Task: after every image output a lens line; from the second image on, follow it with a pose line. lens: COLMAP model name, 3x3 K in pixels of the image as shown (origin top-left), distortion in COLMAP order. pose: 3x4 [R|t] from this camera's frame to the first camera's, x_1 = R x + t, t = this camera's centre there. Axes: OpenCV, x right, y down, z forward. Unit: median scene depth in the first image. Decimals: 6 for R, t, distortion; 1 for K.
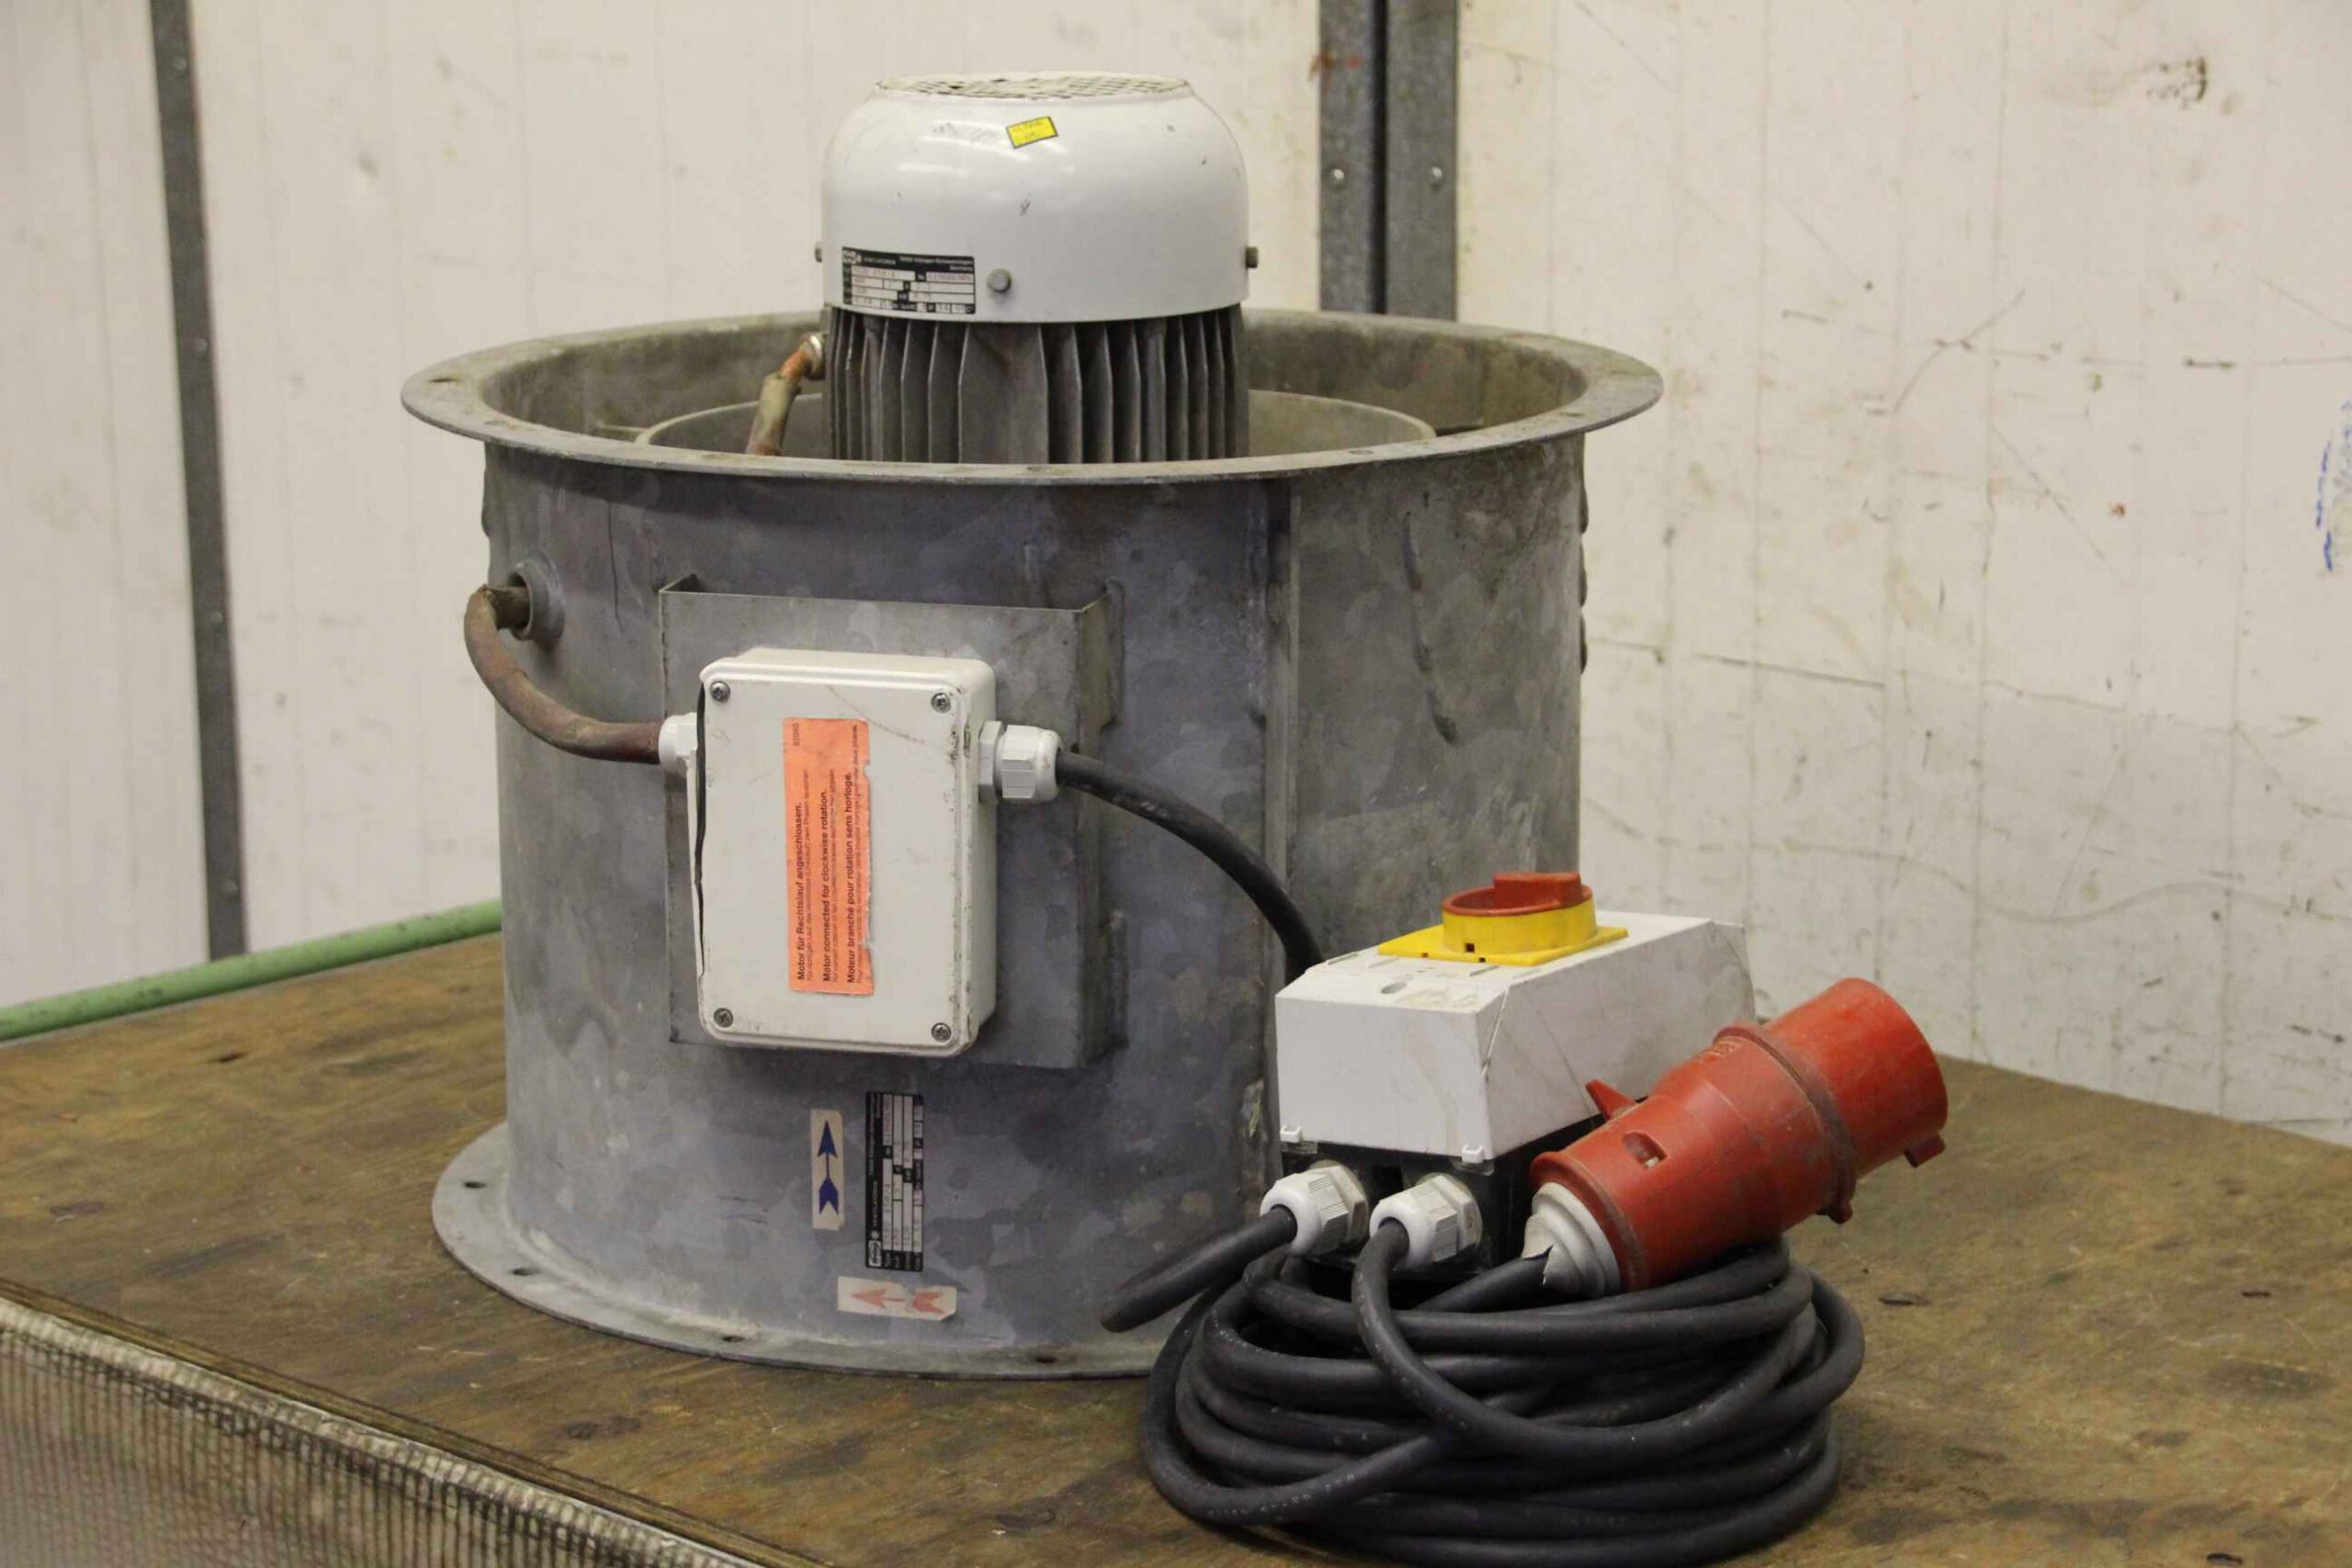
lens RADIAL K [[4997.8, 0, 1176.0], [0, 4997.8, 784.0], [0, 0, 1]] dist [0.471434, 0.601870]
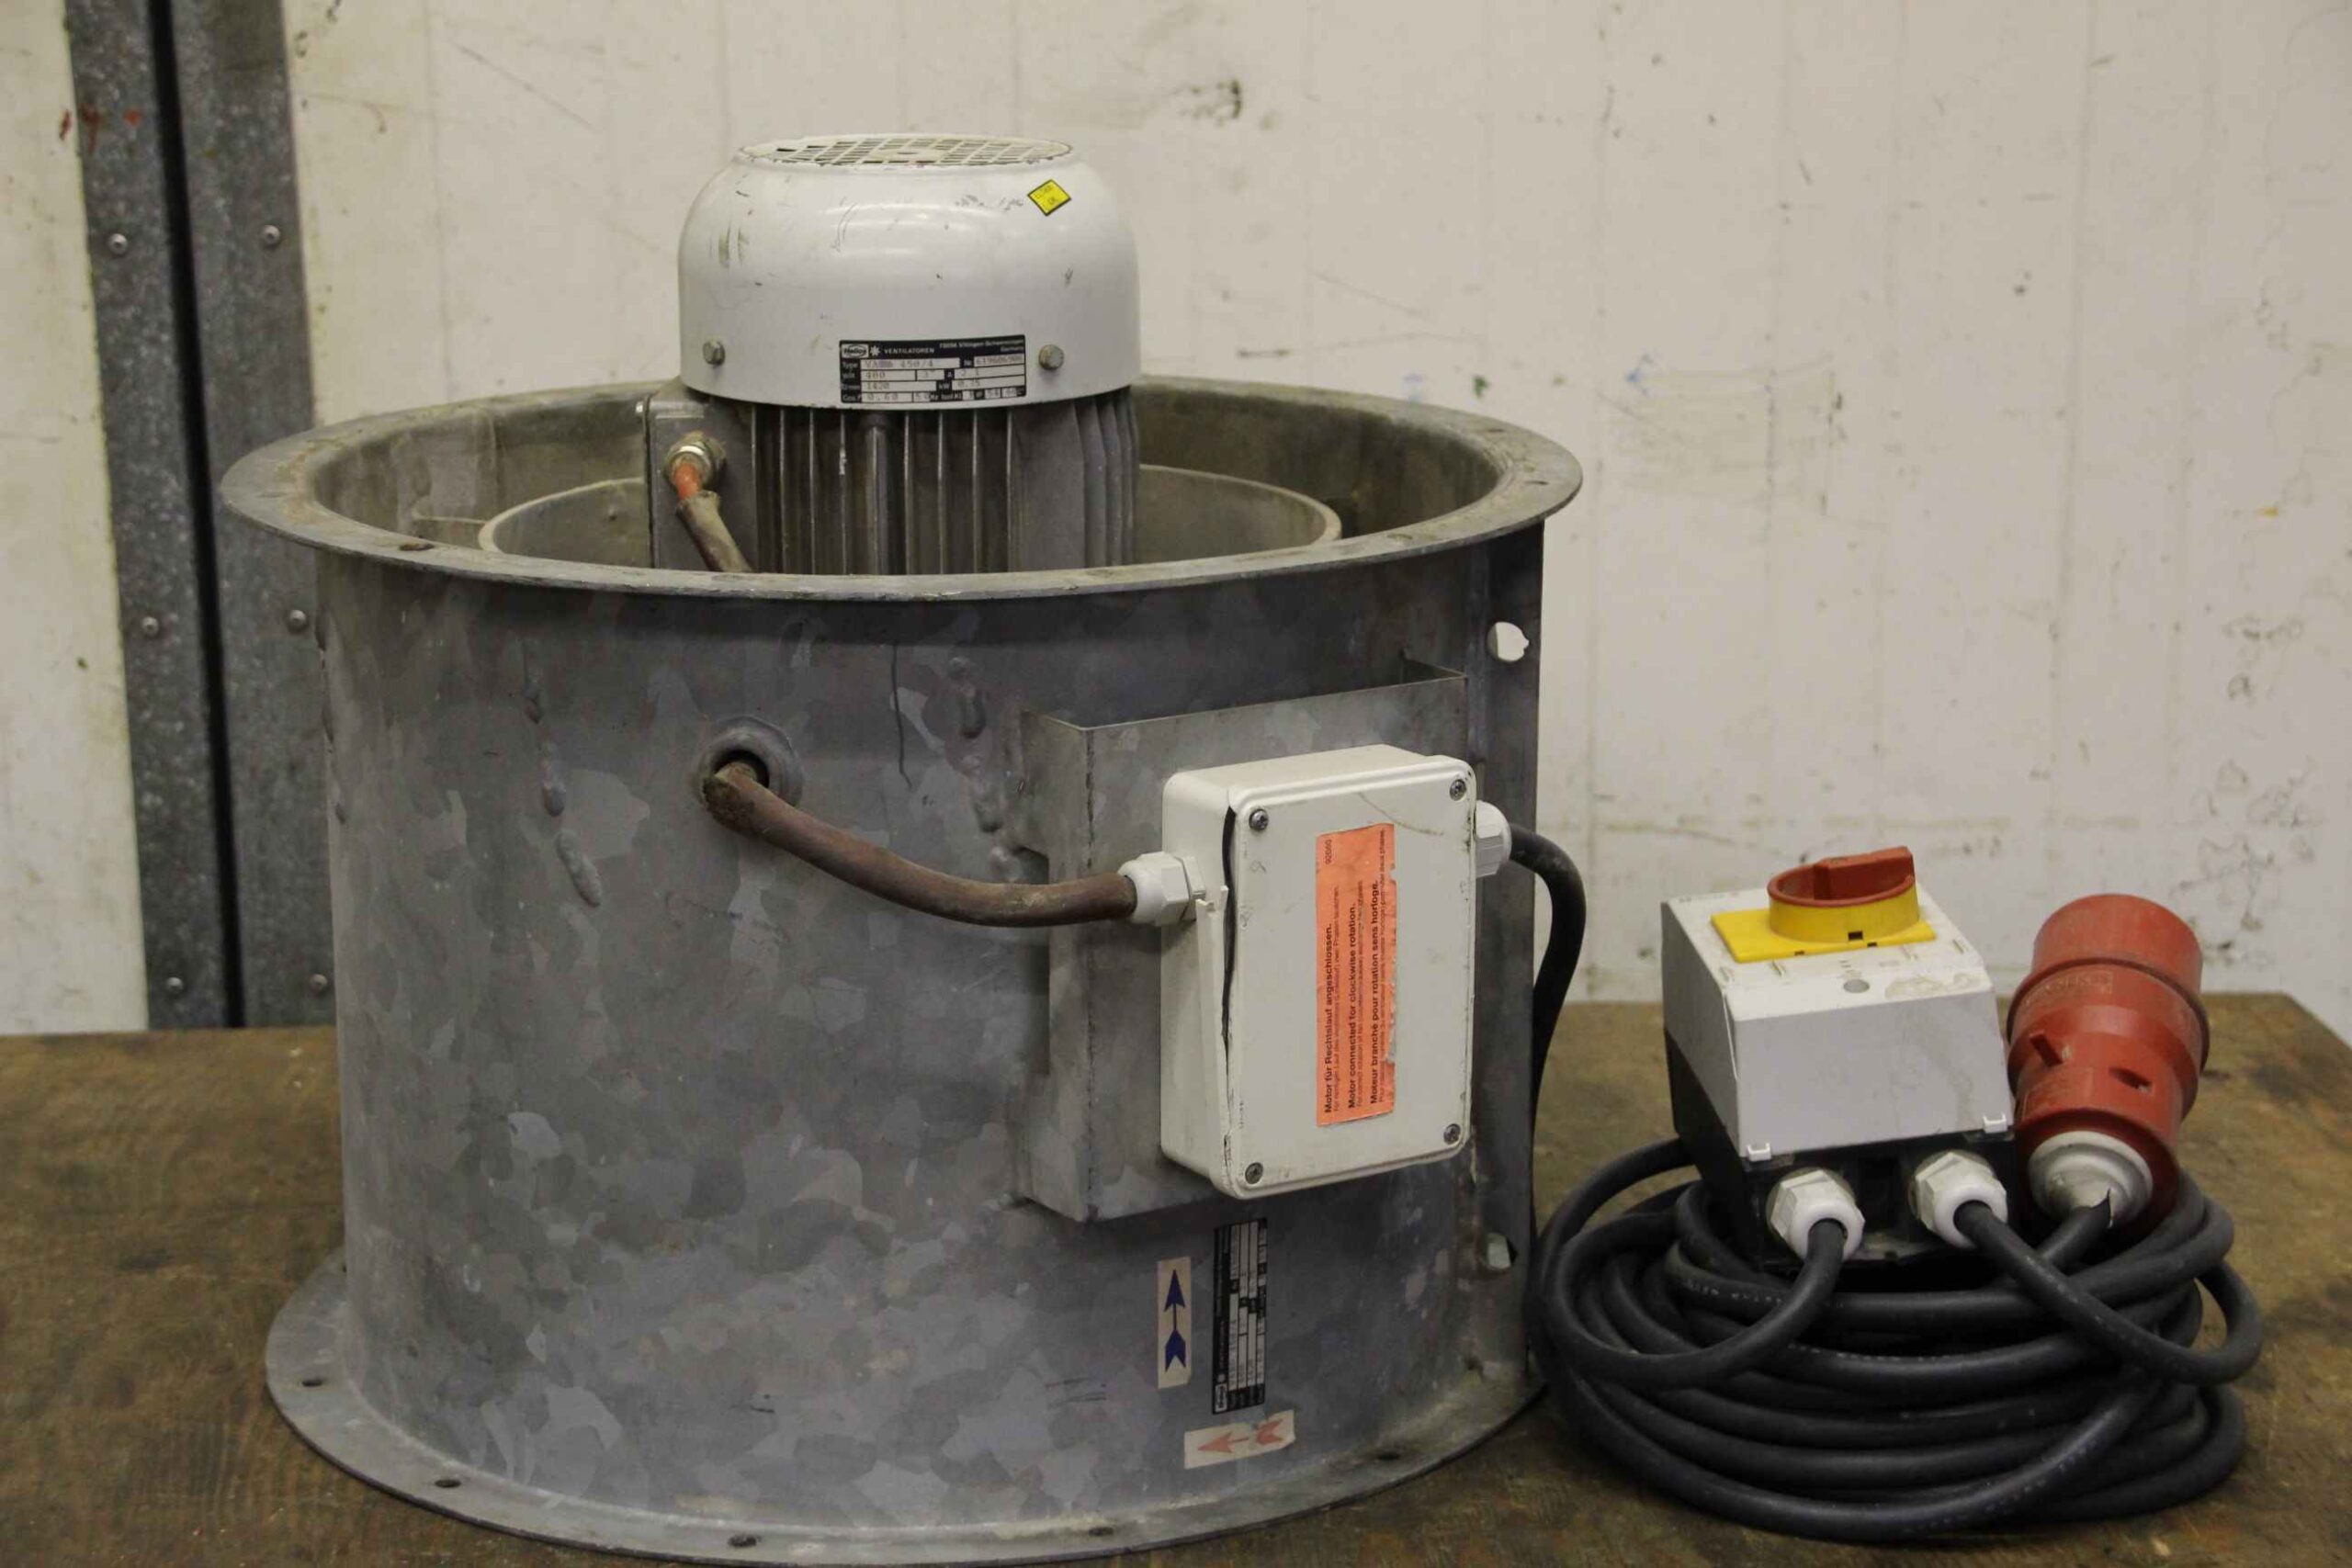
lens RADIAL K [[4422.5, 0, 1176.0], [0, 4422.5, 784.0], [0, 0, 1]] dist [0.367428, 0.162999]
pose [[0.688642, -0.165994, 0.705846, -0.615616], [0.155099, 0.984635, 0.080238, -0.084626], [-0.708319, 0.054221, 0.703807, 0.405772]]
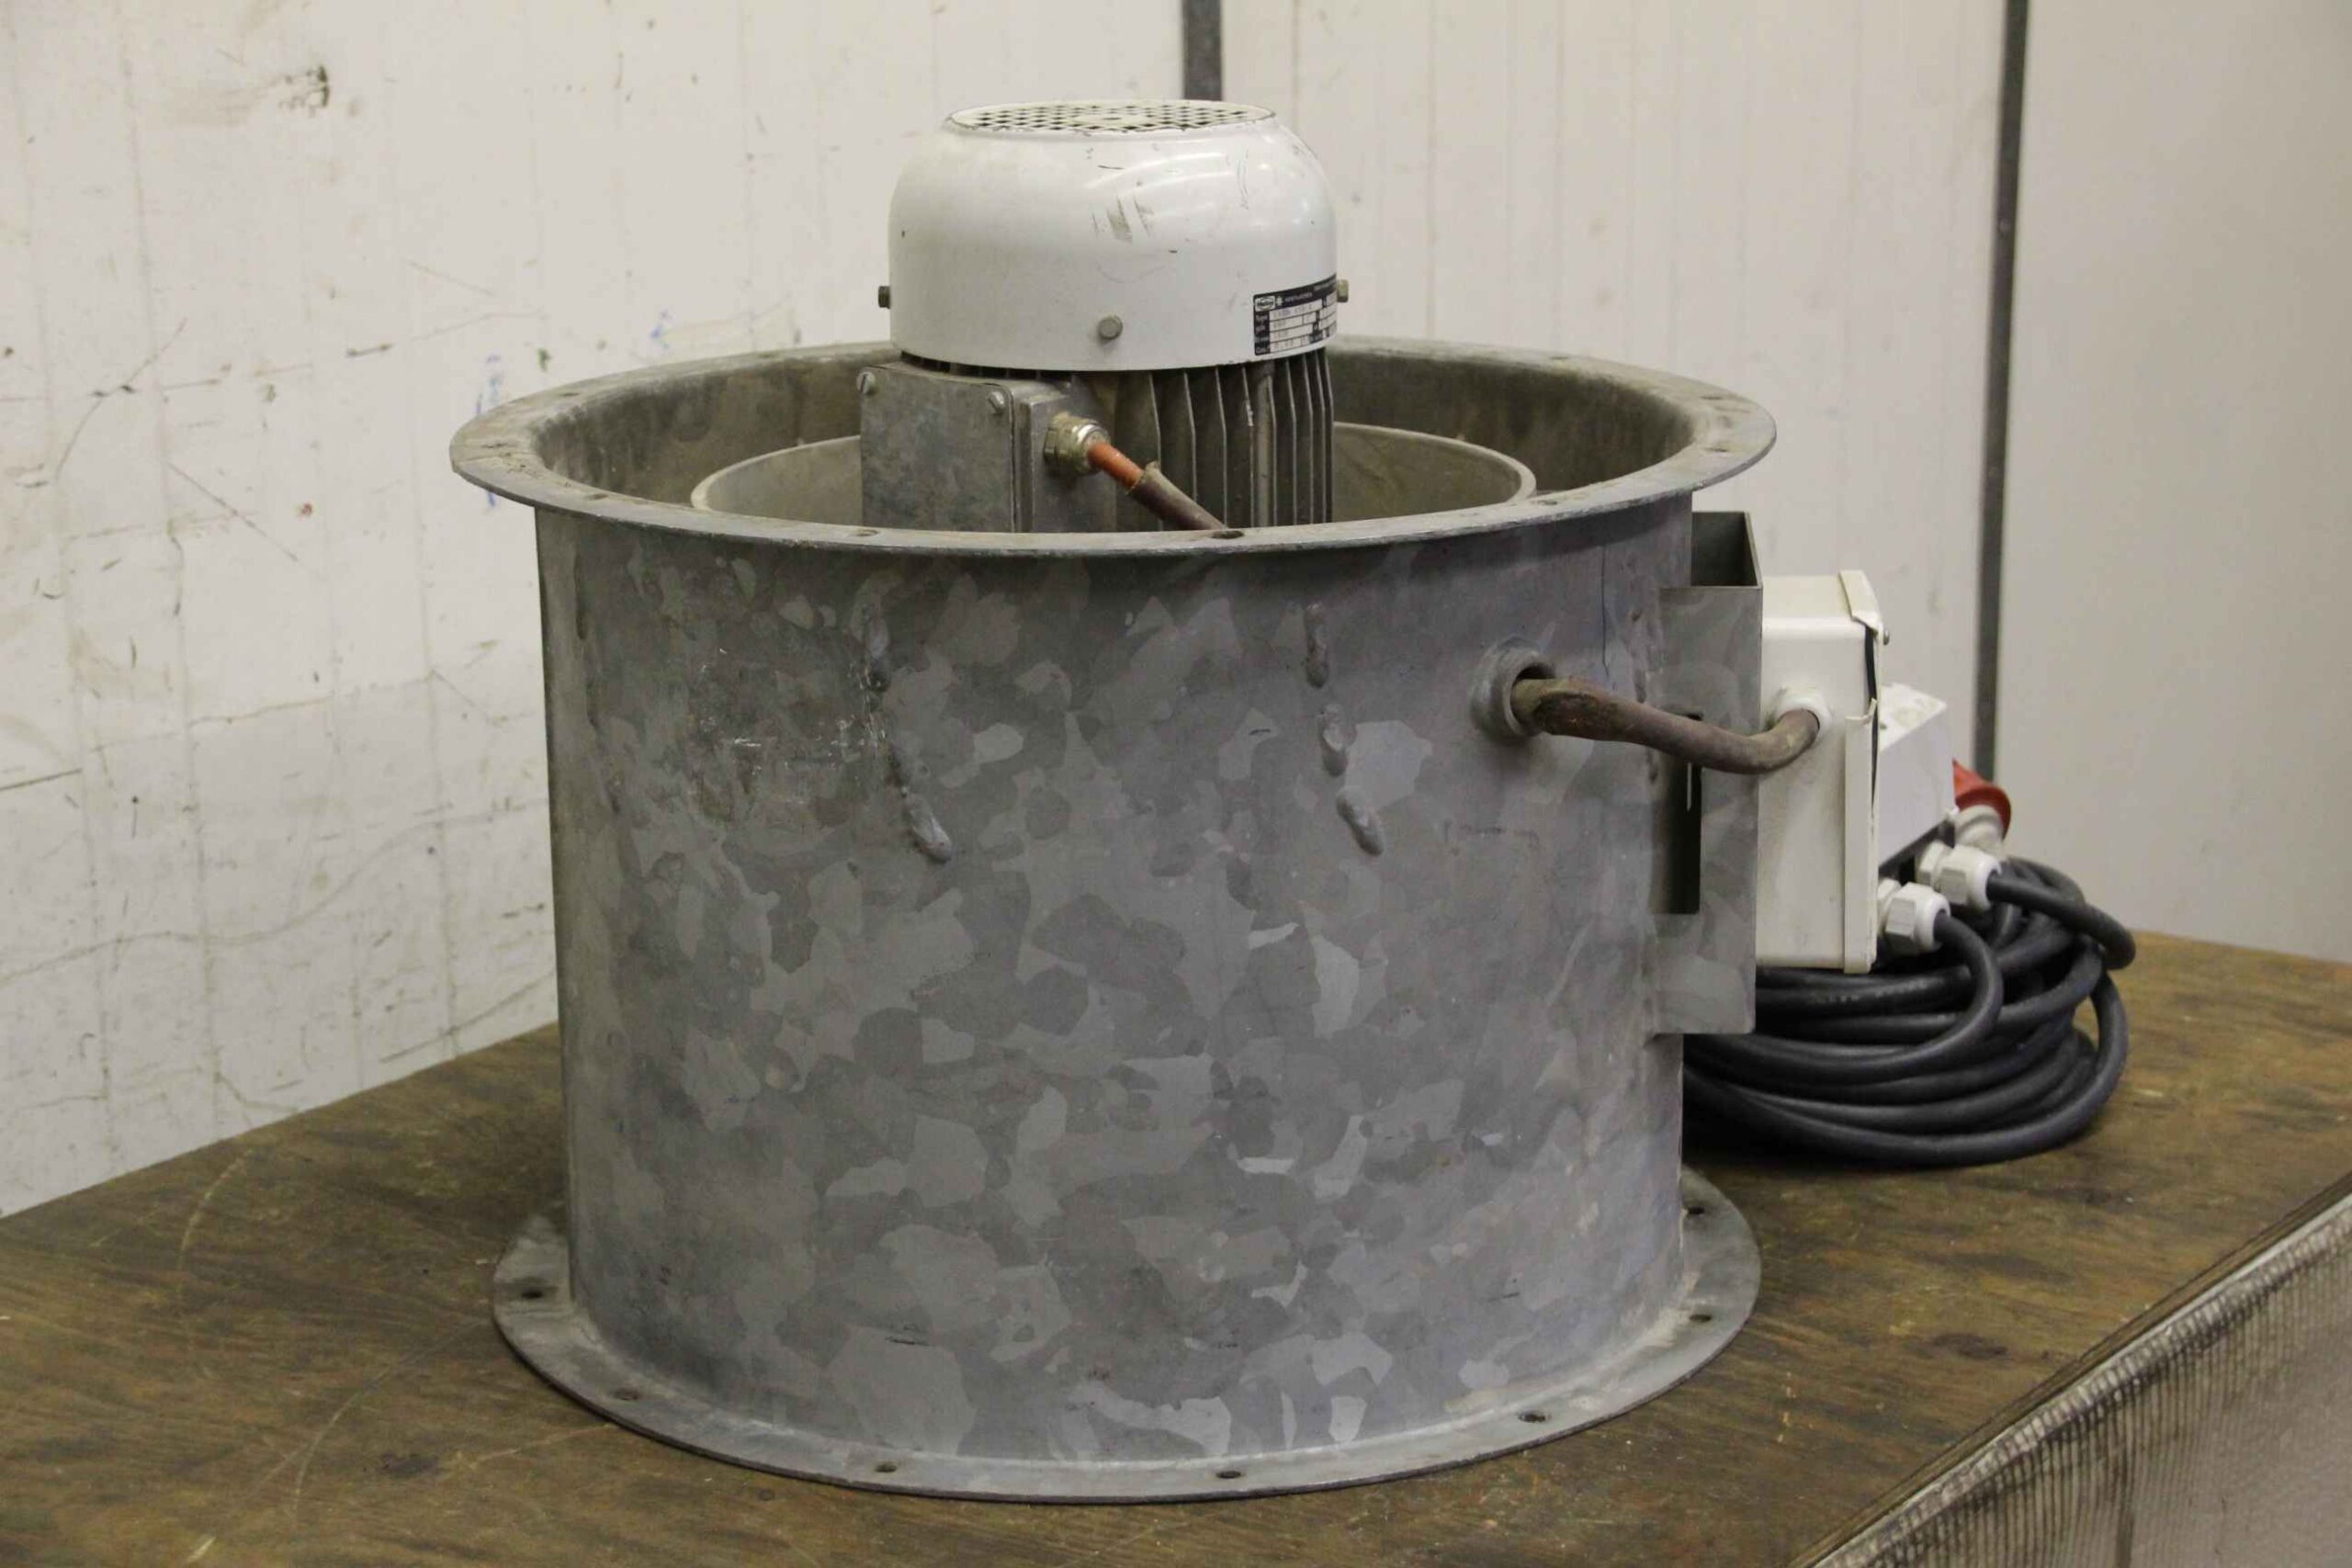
lens RADIAL K [[4422.5, 0, 1176.0], [0, 4422.5, 784.0], [0, 0, 1]] dist [0.367428, 0.162999]
pose [[-0.134005, -0.232882, 0.963228, -0.897765], [0.225285, 0.939386, 0.258459, -0.242730], [-0.965033, 0.251636, -0.073418, 1.119716]]
